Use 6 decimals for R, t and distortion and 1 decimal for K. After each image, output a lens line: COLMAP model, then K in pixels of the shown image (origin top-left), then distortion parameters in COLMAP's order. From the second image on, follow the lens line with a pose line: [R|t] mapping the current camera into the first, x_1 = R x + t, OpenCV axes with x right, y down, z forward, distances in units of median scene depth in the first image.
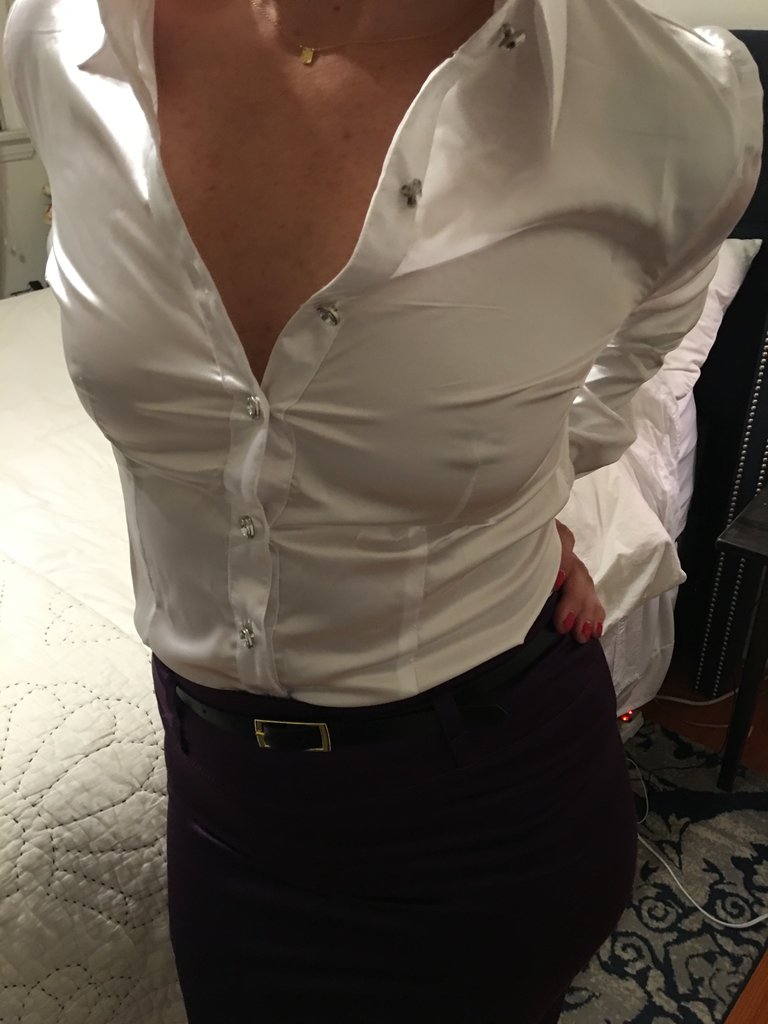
lens RADIAL K [[868.2, 0, 389.4], [0, 868.2, 511.2], [0, 0, 1]] dist [-0.000467, -0.037228]
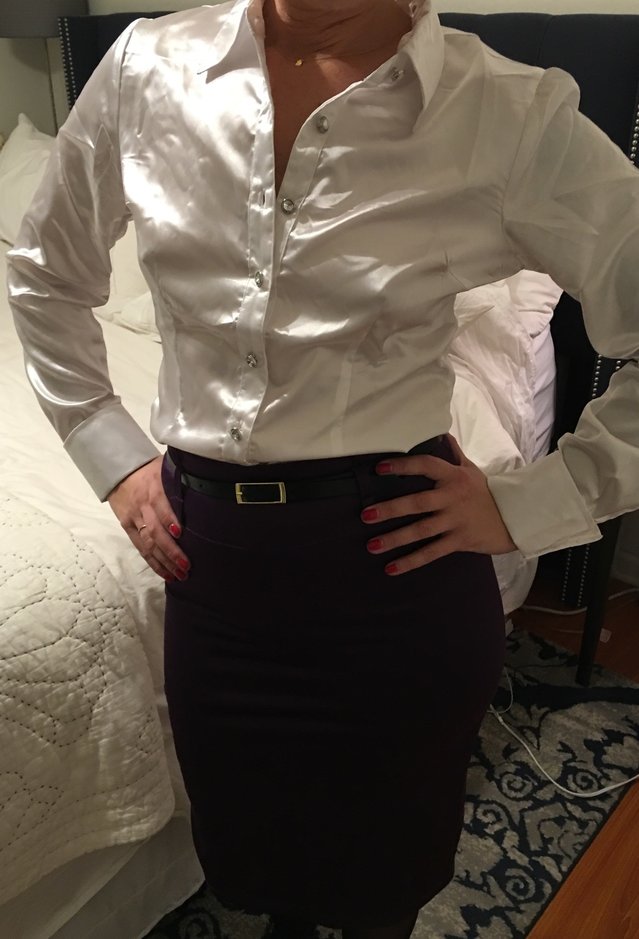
lens RADIAL K [[907.0, 0, 315.3], [0, 907.0, 469.2], [0, 0, 1]] dist [-0.000182, 0.000000]
pose [[0.999995, -0.001920, -0.002307, 0.050482], [0.001888, 0.999903, -0.013782, 0.065533], [0.002333, 0.013777, 0.999902, -0.207580]]
